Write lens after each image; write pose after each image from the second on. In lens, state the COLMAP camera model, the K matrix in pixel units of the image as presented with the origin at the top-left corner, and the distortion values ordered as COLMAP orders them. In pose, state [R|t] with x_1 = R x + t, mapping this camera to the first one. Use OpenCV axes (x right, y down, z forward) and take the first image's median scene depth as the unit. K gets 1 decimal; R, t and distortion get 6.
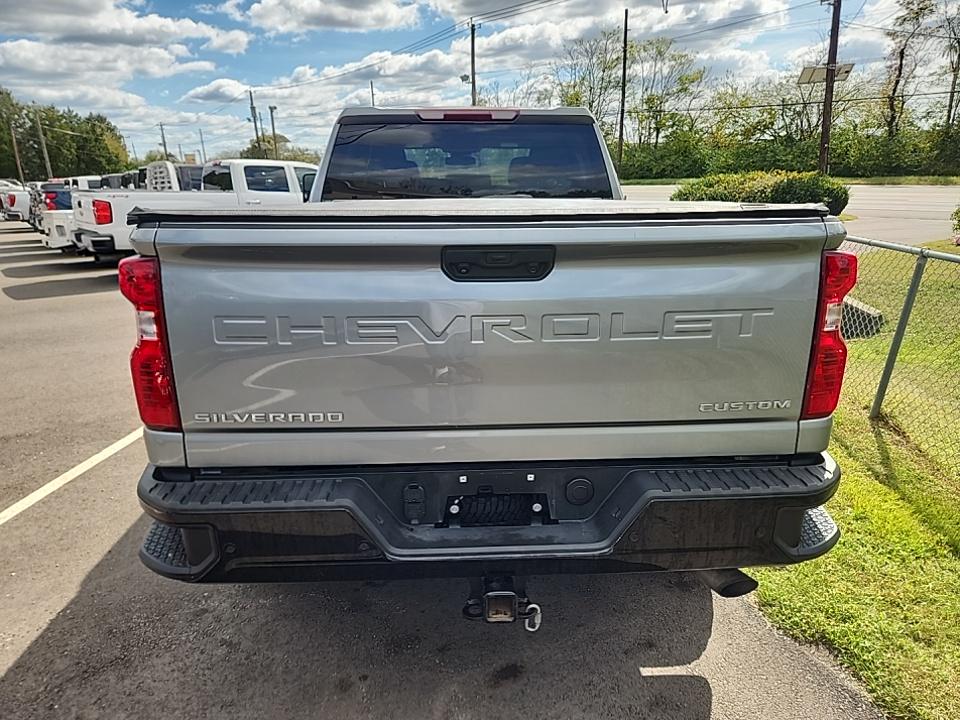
lens RADIAL K [[682.6, 0, 480.0], [0, 682.6, 360.0], [0, 0, 1]] dist [0.073270, -0.065251]
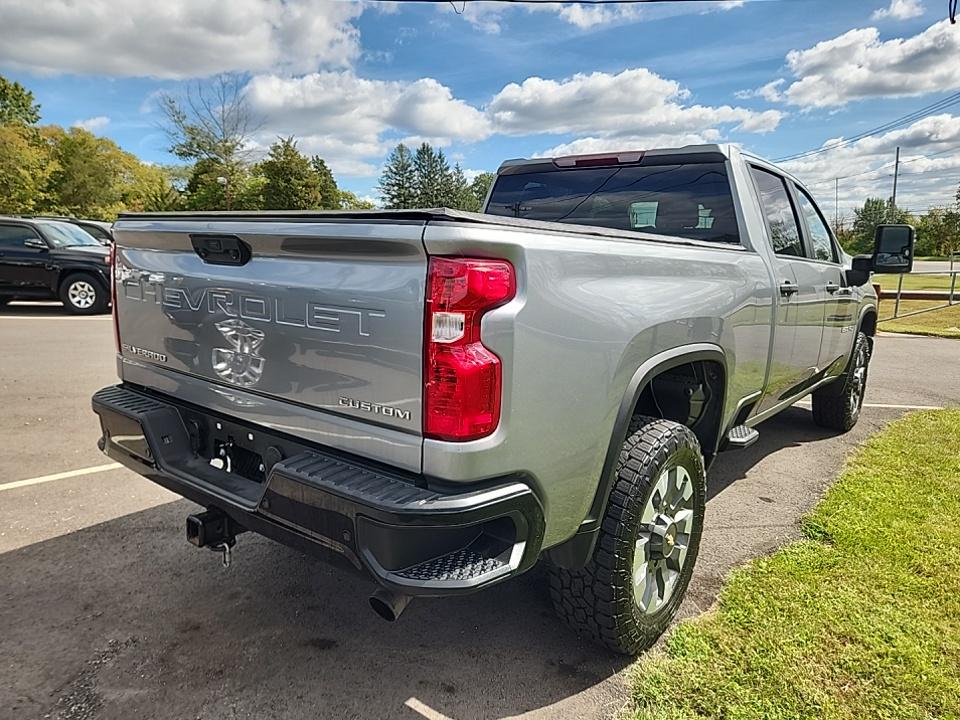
lens RADIAL K [[682.9, 0, 480.1], [0, 682.9, 352.9], [0, 0, 1]] dist [0.080371, -0.068586]
pose [[0.741363, 0.131237, -0.658147, 0.111491], [-0.205734, 0.977918, -0.036747, -0.000704], [0.638791, 0.162646, 0.751992, 0.033409]]
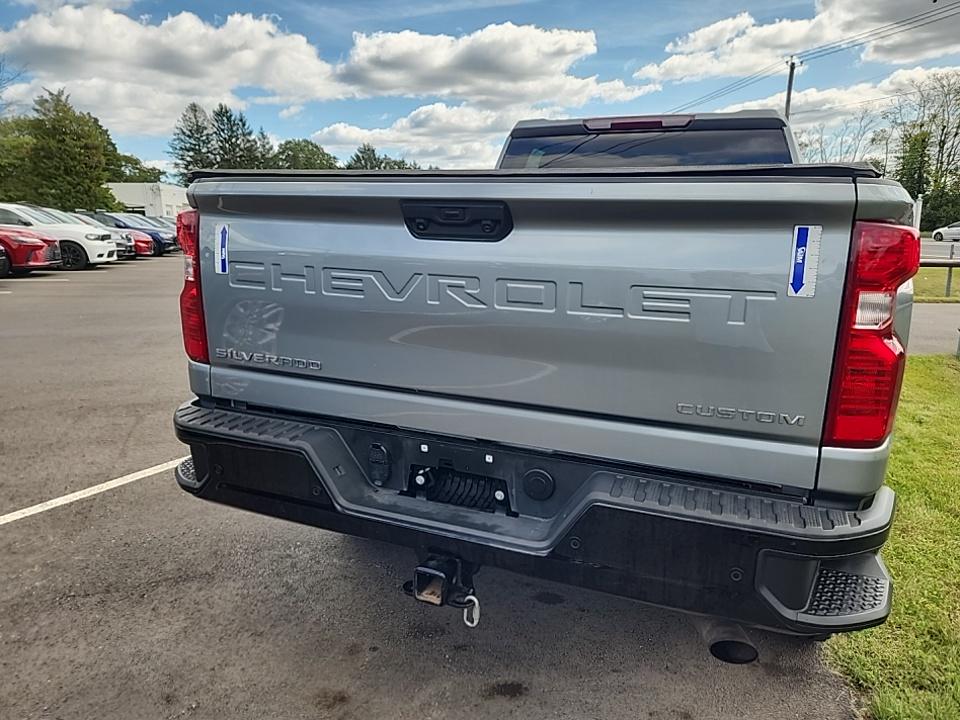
lens RADIAL K [[682.6, 0, 480.0], [0, 682.6, 360.0], [0, 0, 1]] dist [0.073270, -0.065251]
pose [[0.902553, 0.111770, -0.415819, 0.042885], [-0.140606, 0.989286, -0.039275, 0.007644], [0.406974, 0.093914, 0.908599, 0.013742]]
